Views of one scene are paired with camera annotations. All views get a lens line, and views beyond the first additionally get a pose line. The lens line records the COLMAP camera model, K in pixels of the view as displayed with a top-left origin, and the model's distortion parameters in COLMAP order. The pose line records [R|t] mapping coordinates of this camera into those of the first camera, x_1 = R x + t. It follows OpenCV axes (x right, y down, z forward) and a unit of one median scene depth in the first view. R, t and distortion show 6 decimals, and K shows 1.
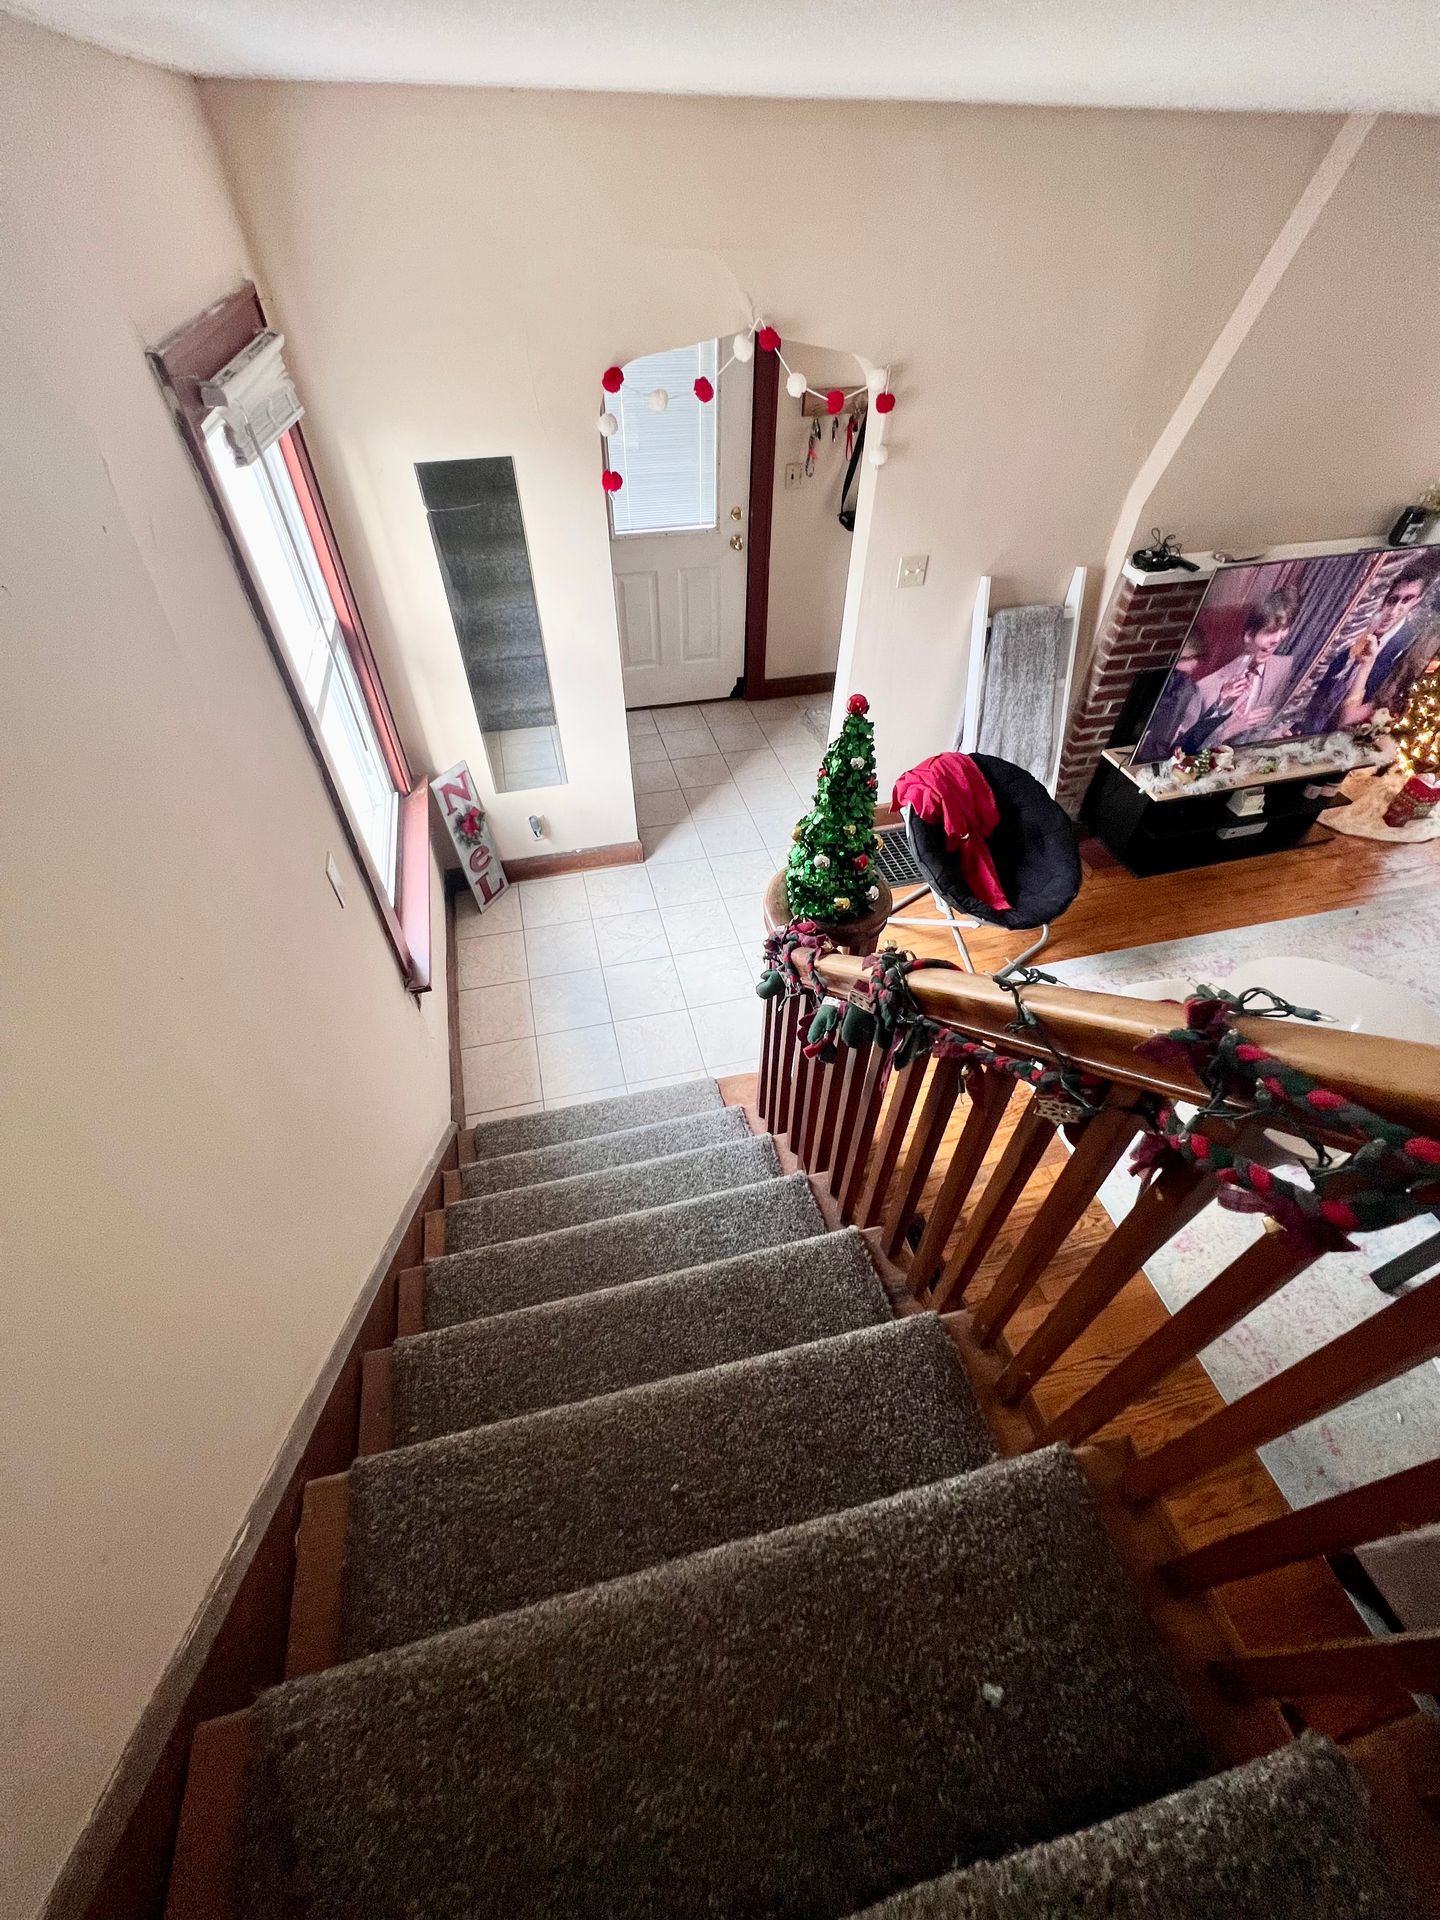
lens RADIAL K [[775.8, 0, 718.6], [0, 775.8, 962.0], [0, 0, 1]] dist [-0.002598, 0.000944]
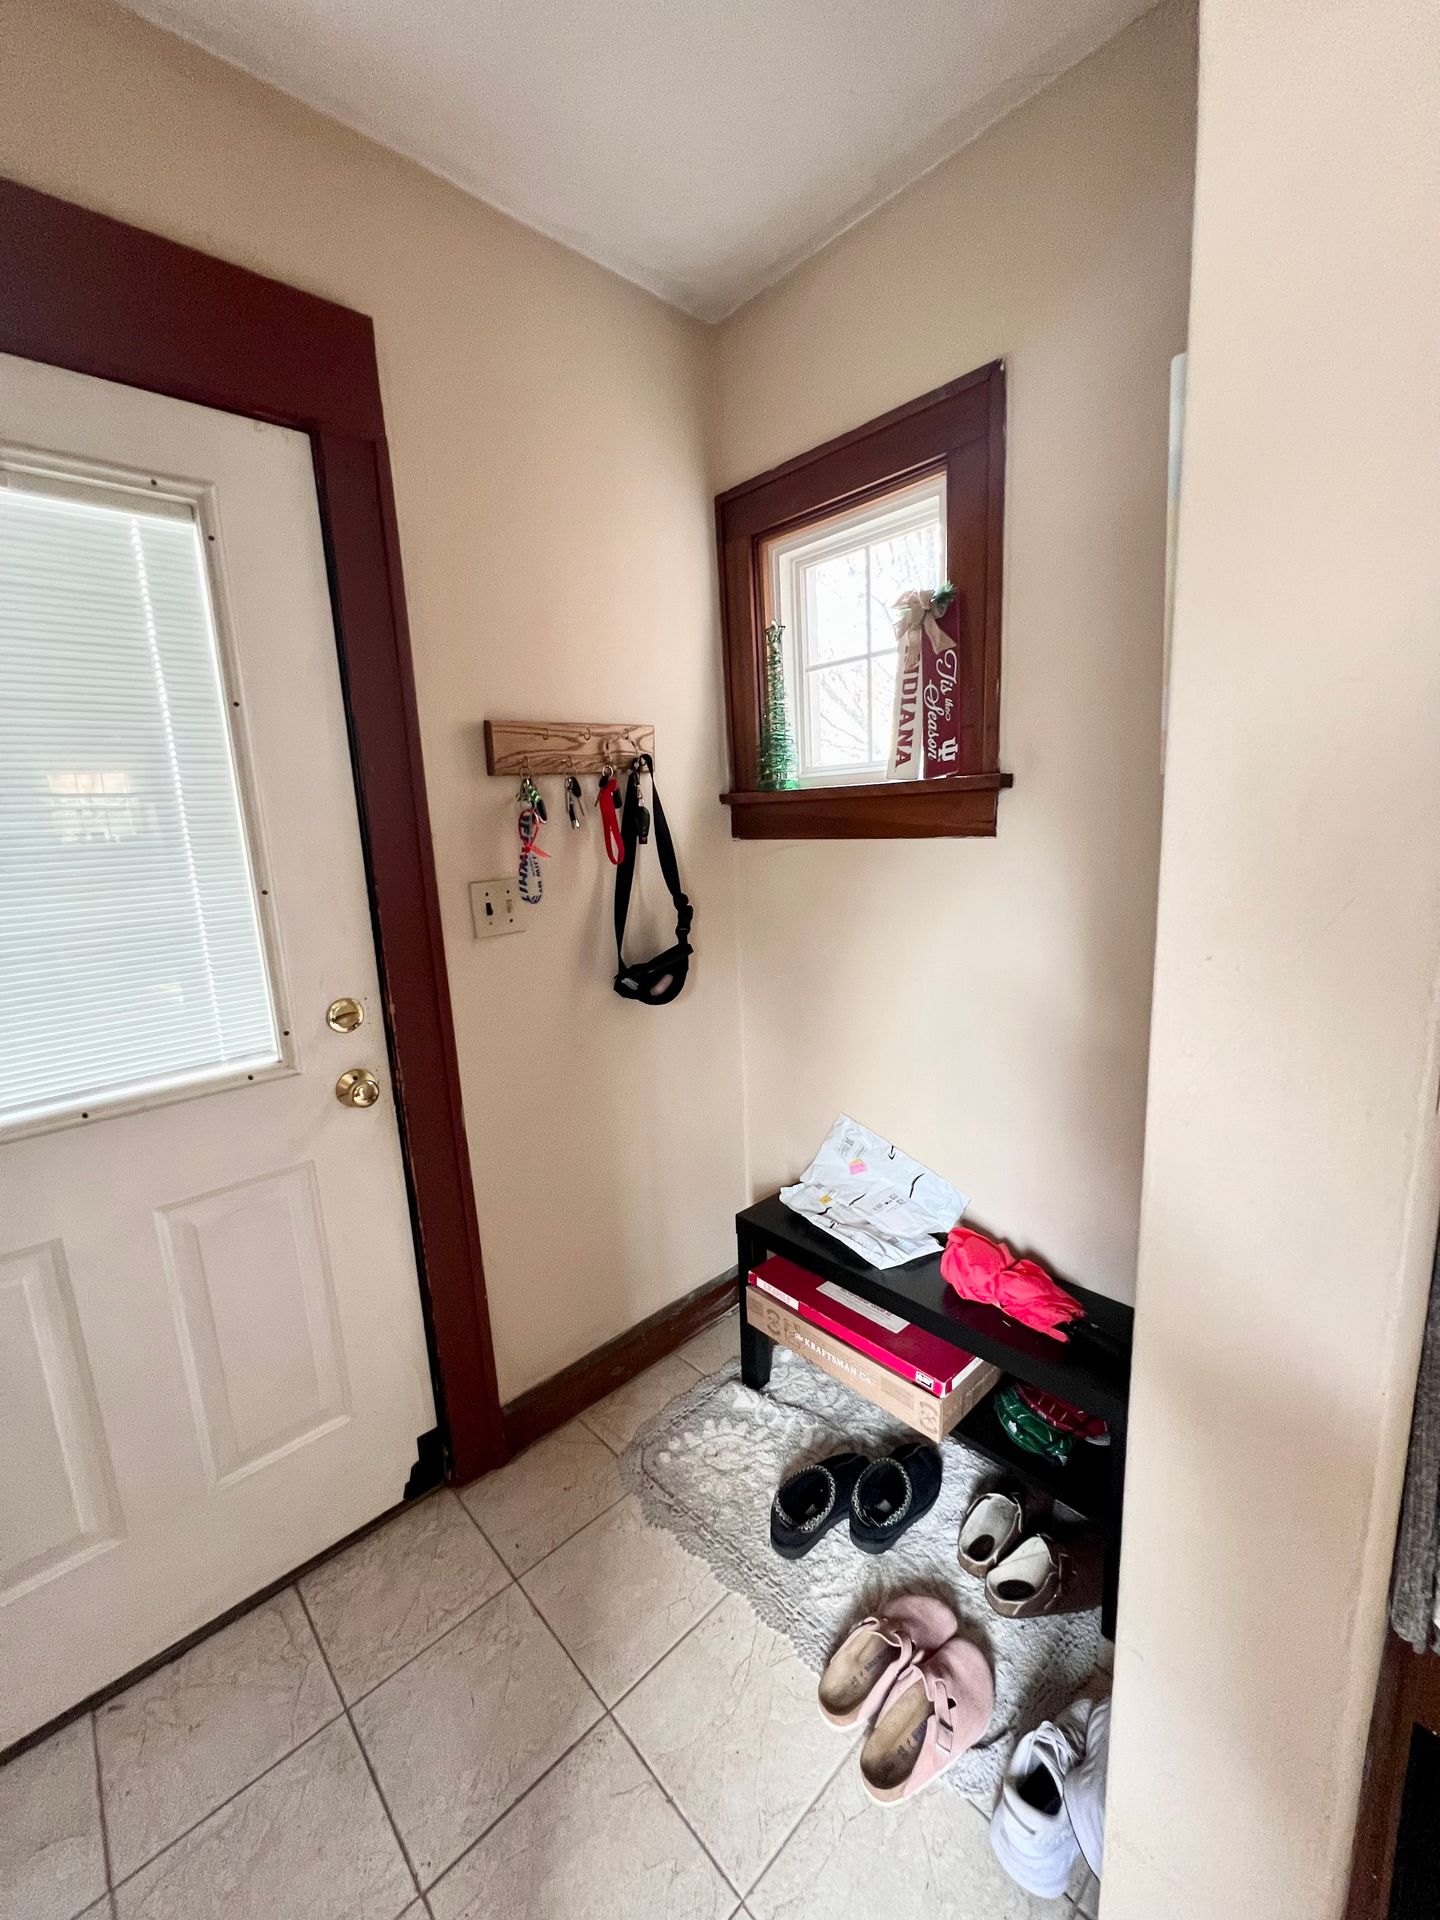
lens RADIAL K [[775.8, 0, 720.0], [0, 775.8, 959.9], [0, 0, 1]] dist [-0.002598, 0.000944]
pose [[0.874180, -0.138199, 0.465521, 0.011717], [0.382042, 0.787489, -0.483637, -0.358221], [-0.299755, 0.600635, 0.741205, 0.663788]]
